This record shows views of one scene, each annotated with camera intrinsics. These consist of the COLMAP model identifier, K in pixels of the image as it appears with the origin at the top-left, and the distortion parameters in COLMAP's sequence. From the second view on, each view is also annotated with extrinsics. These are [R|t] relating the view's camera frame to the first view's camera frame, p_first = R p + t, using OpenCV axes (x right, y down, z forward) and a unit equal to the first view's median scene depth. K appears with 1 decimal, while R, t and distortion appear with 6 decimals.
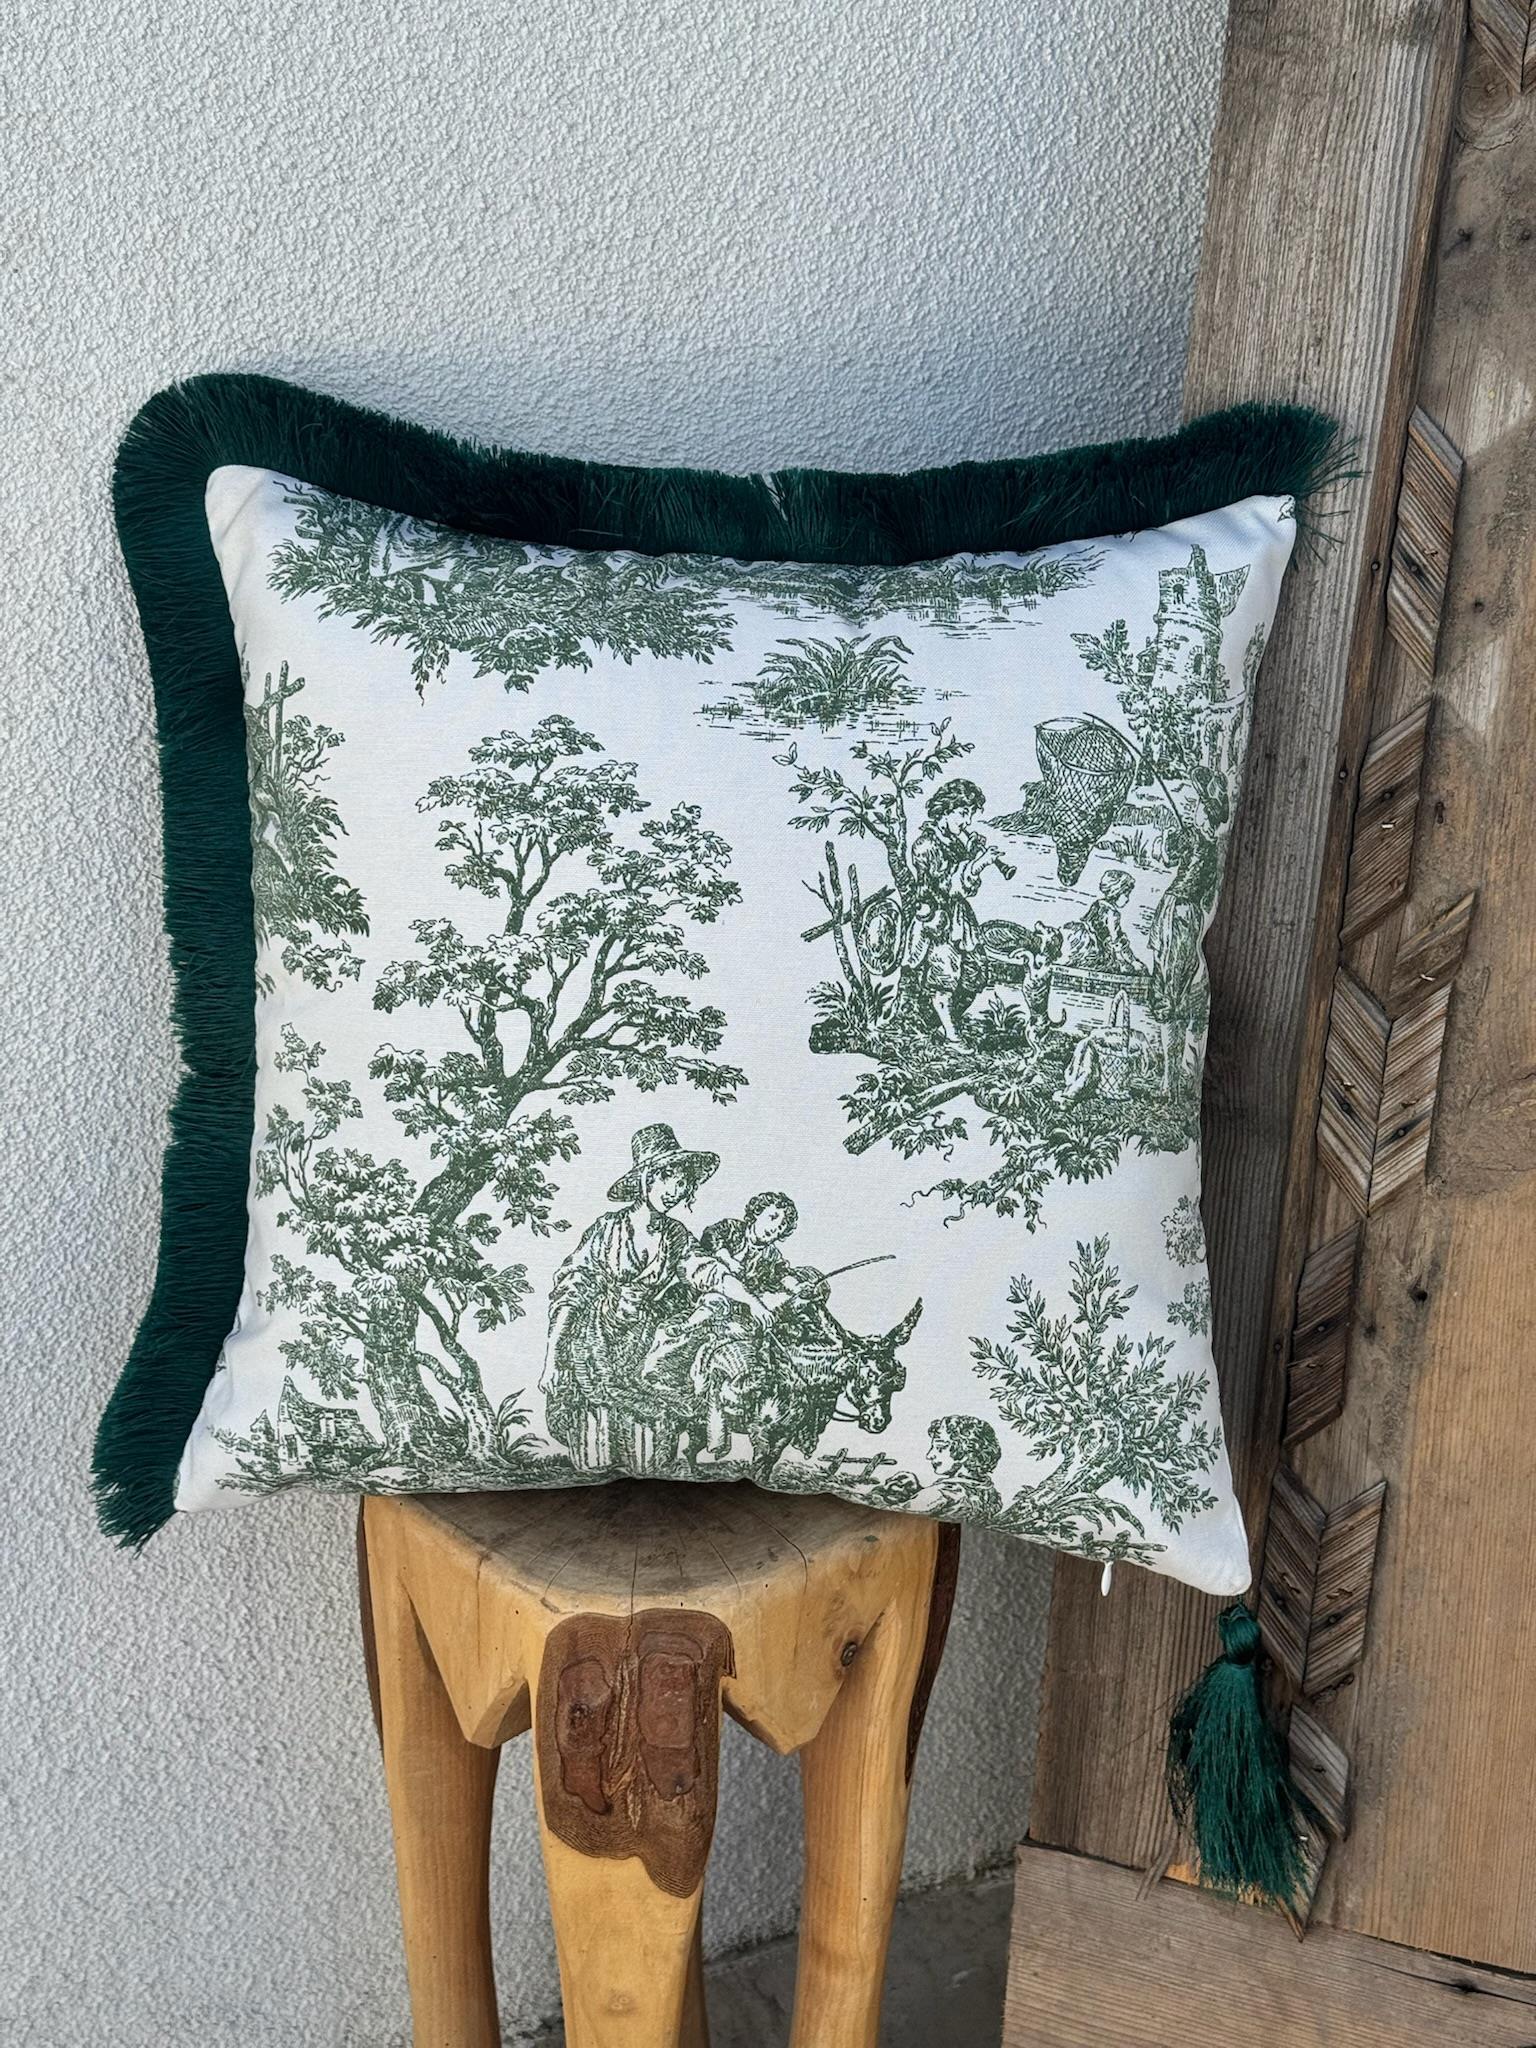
lens RADIAL K [[2868.7, 0, 768.0], [0, 2868.7, 1024.0], [0, 0, 1]] dist [0.249472, -0.618662]
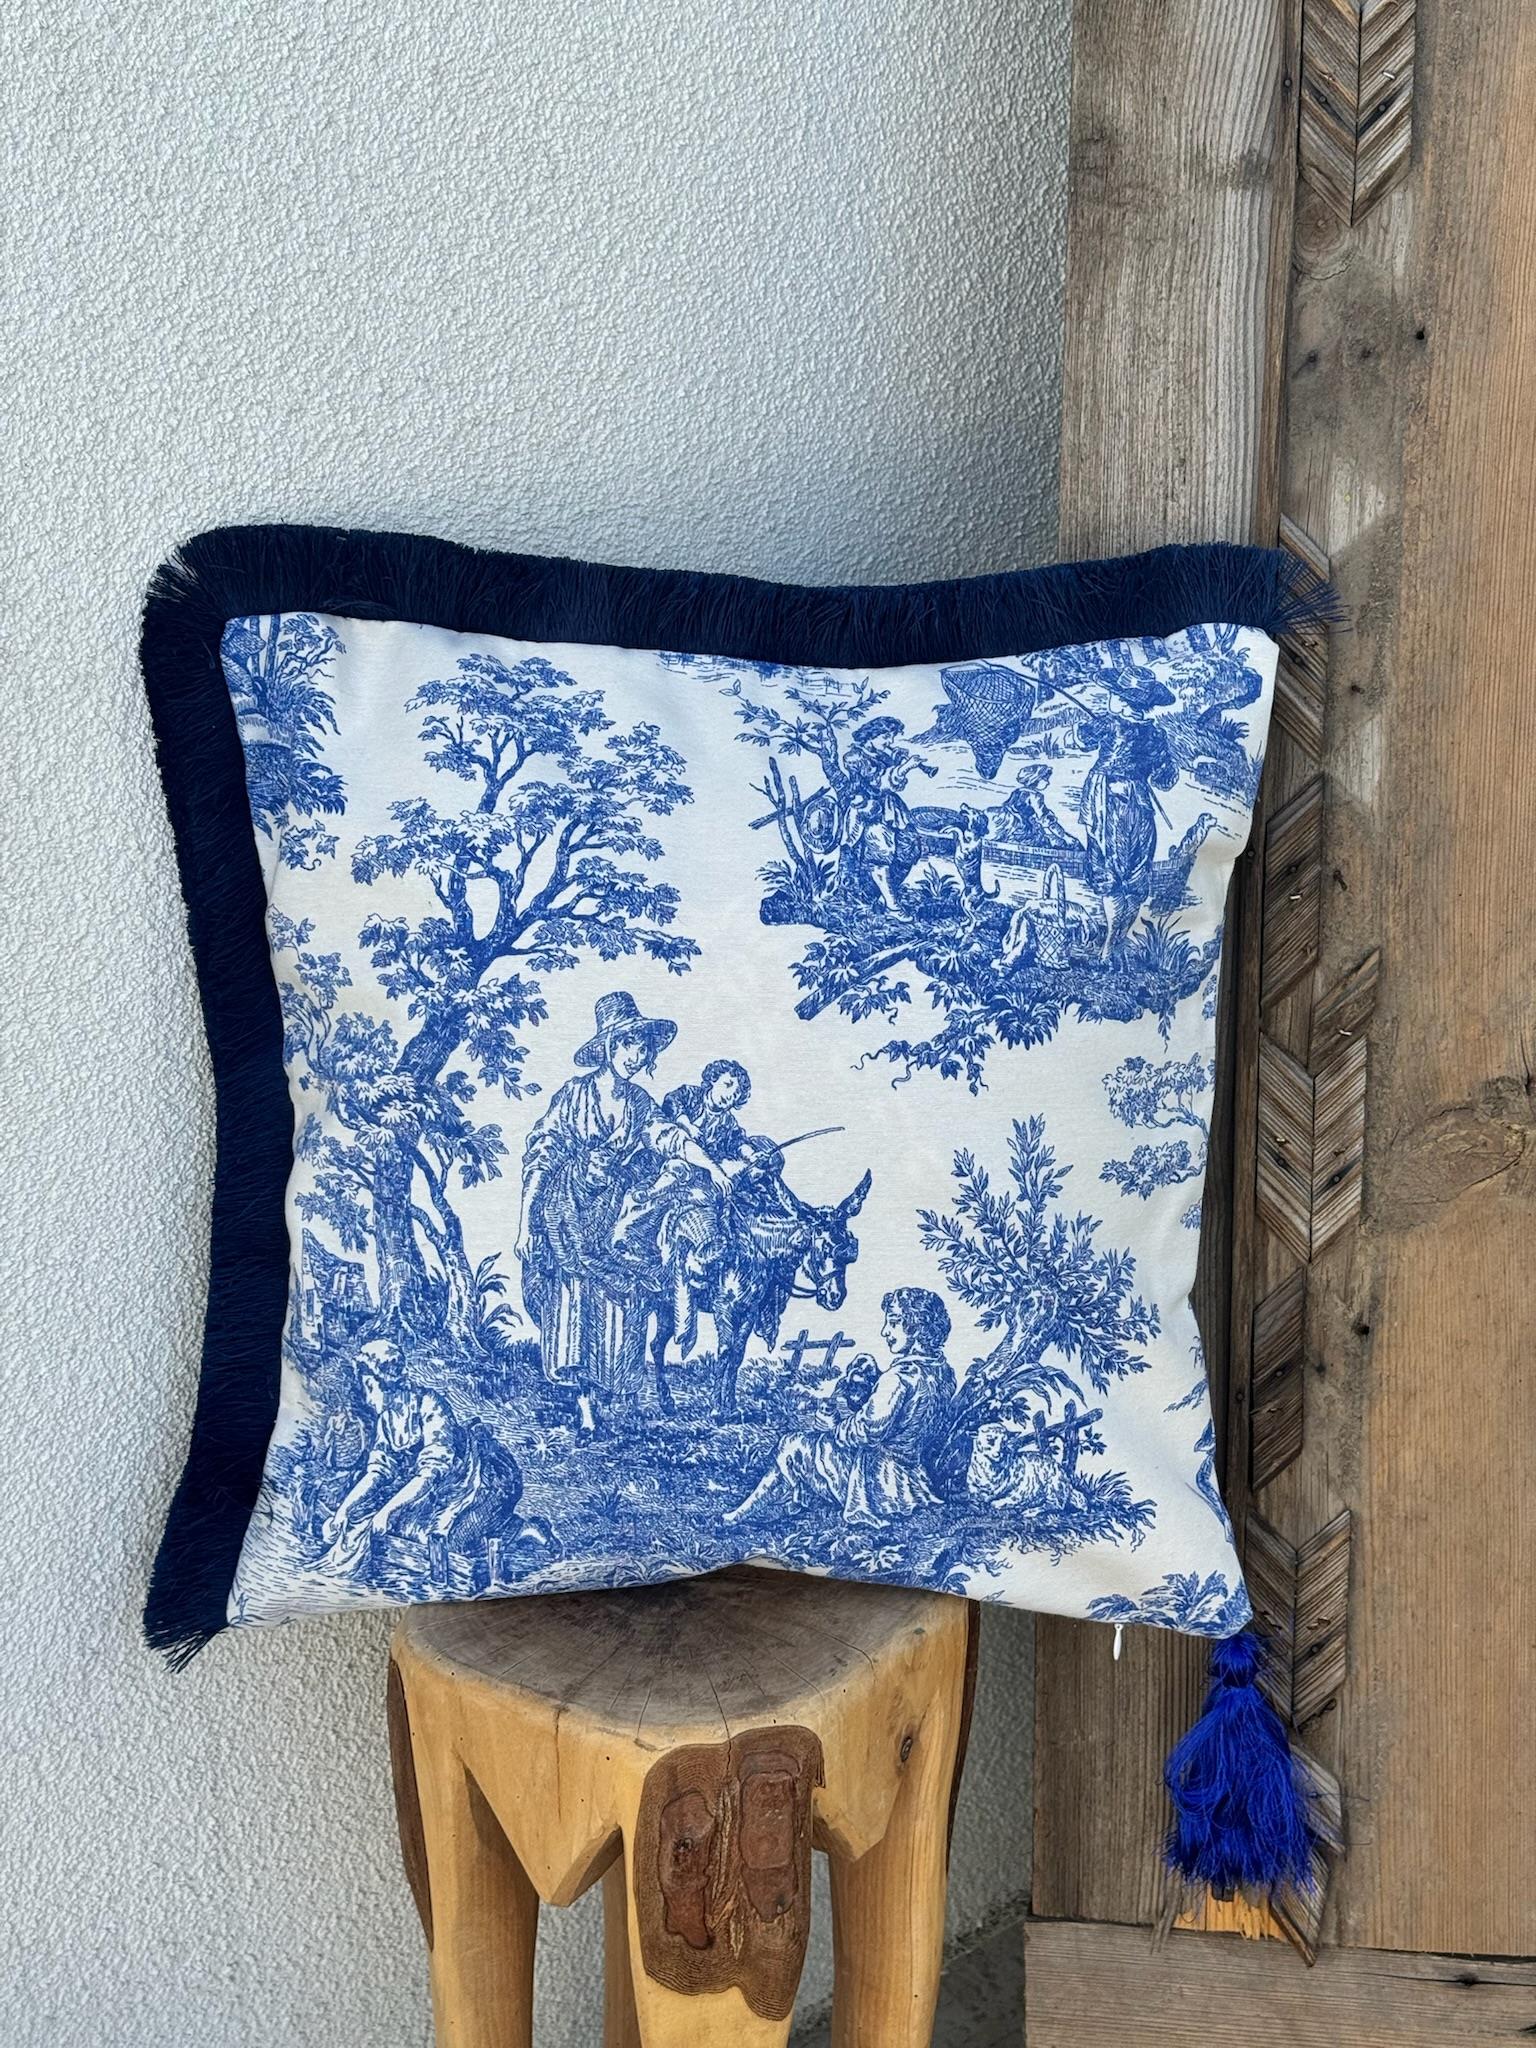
lens RADIAL K [[2879.3, 0, 749.1], [0, 2879.3, 1027.3], [0, 0, 1]] dist [0.239427, -0.564008]
pose [[0.974412, -0.108034, 0.197103, -0.193305], [0.119329, 0.991773, -0.046324, 0.005306], [-0.190477, 0.068659, 0.979288, -0.015907]]
